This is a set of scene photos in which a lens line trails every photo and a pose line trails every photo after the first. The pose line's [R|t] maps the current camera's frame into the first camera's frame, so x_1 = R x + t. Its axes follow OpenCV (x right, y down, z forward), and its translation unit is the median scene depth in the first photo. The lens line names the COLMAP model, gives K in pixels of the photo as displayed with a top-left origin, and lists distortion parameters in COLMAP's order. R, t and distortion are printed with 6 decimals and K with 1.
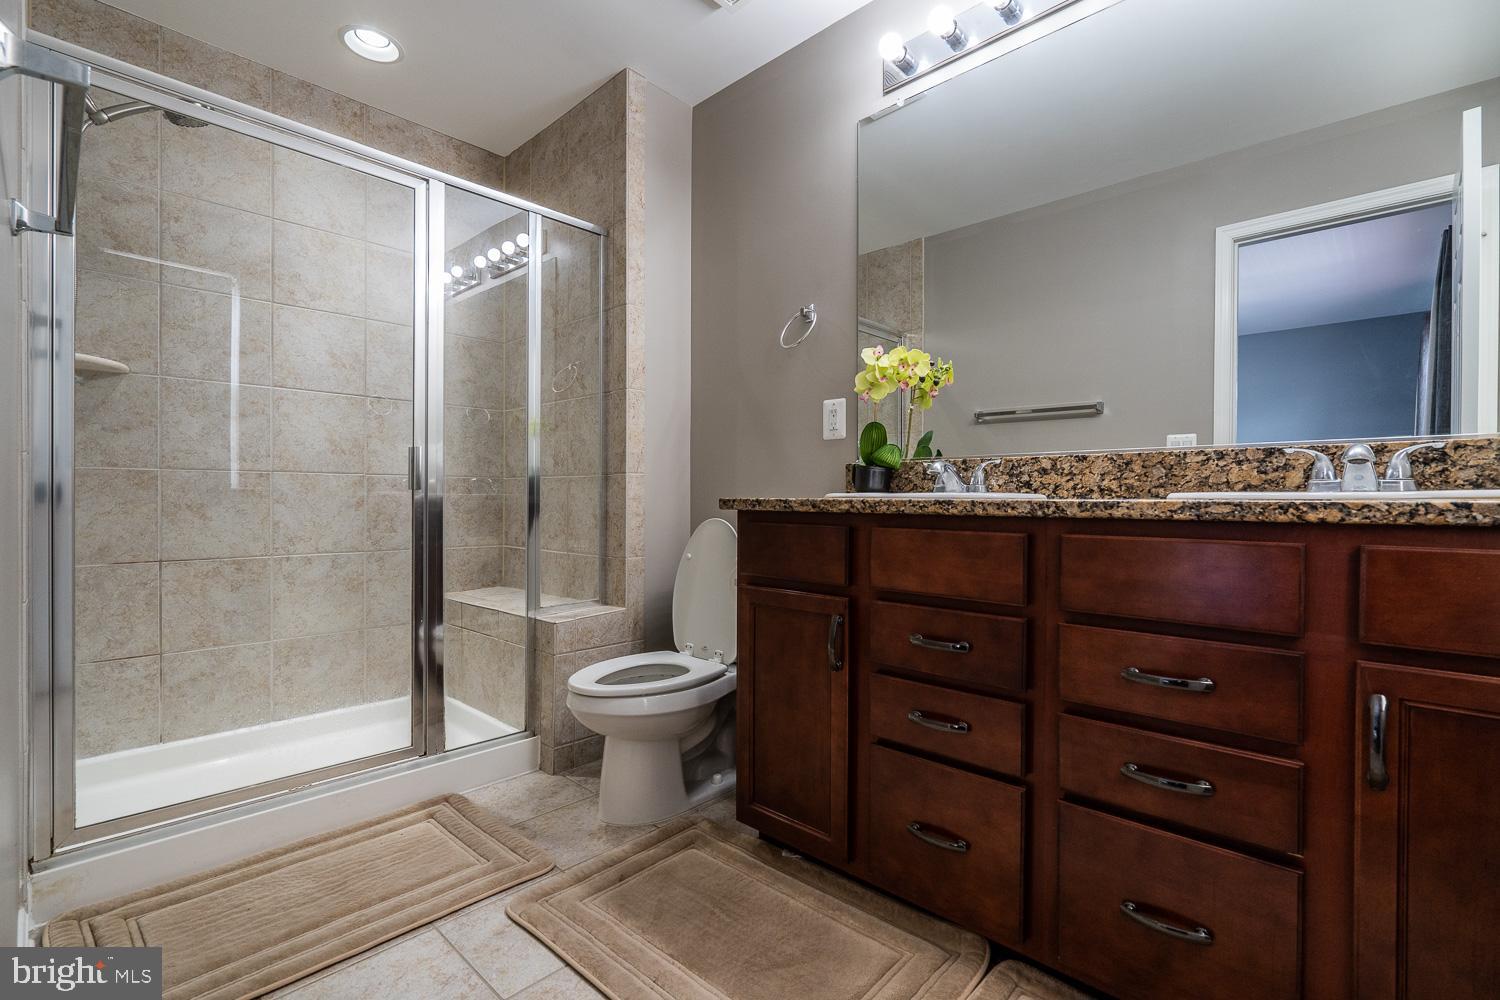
lens RADIAL K [[679.6, 0, 746.1], [0, 679.6, 502.8], [0, 0, 1]] dist [-0.008345, 0.002547]
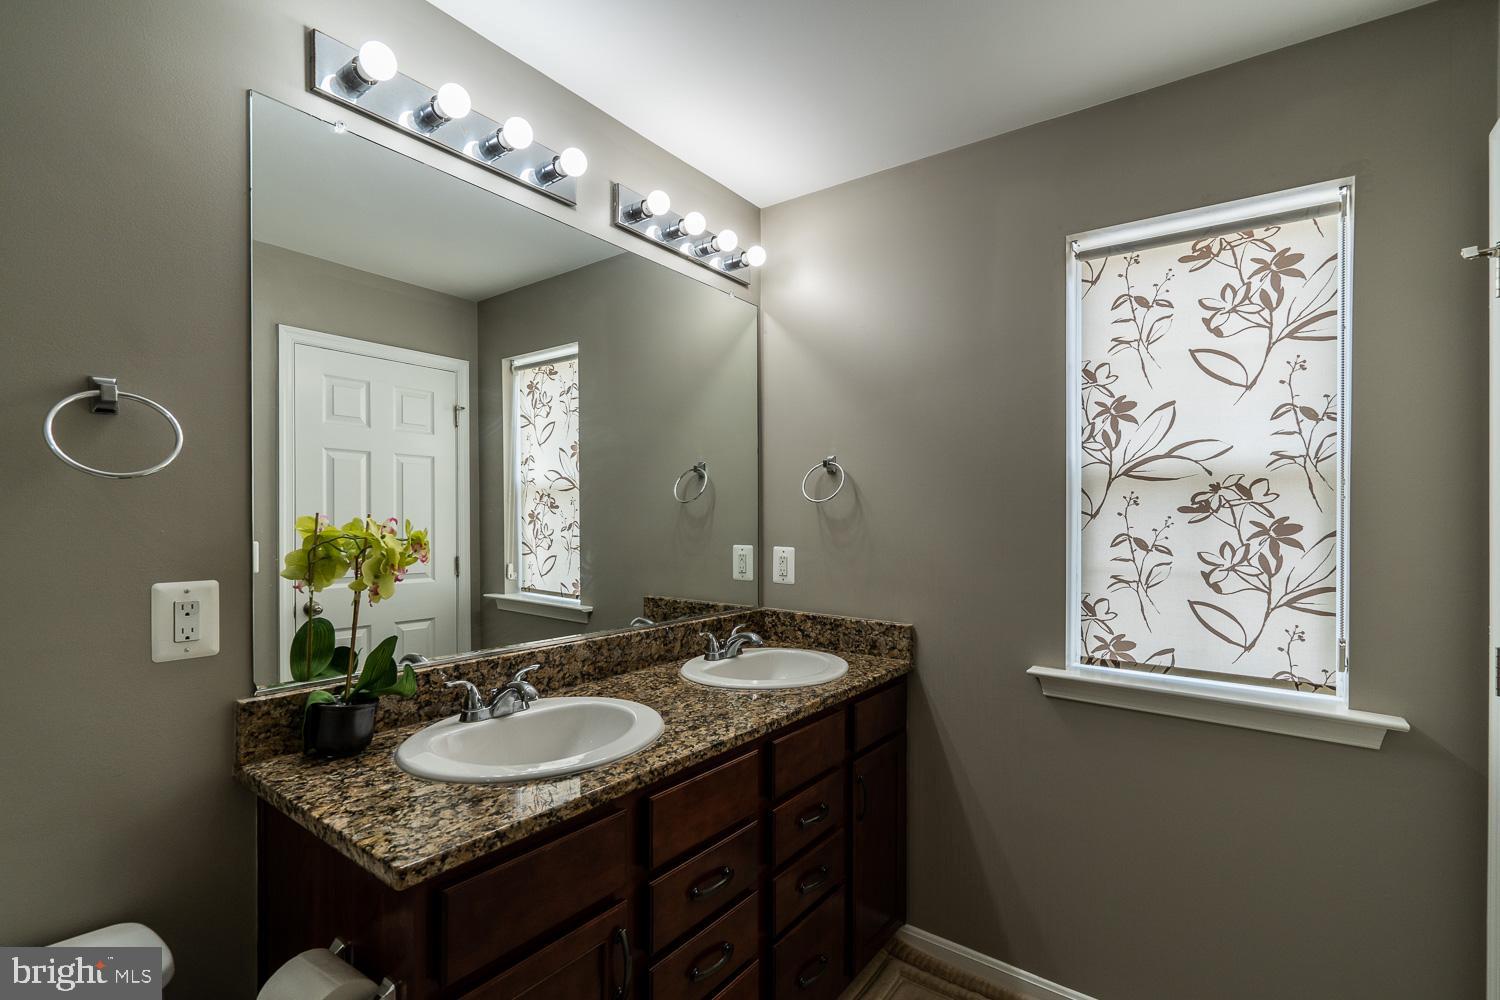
lens RADIAL K [[679.6, 0, 745.9], [0, 679.6, 512.7], [0, 0, 1]] dist [-0.008345, 0.002547]
pose [[-0.111196, -0.002190, 0.993796, -0.591897], [-0.004452, 0.999989, 0.001705, -0.283829], [-0.993788, -0.004235, -0.111205, 0.859191]]
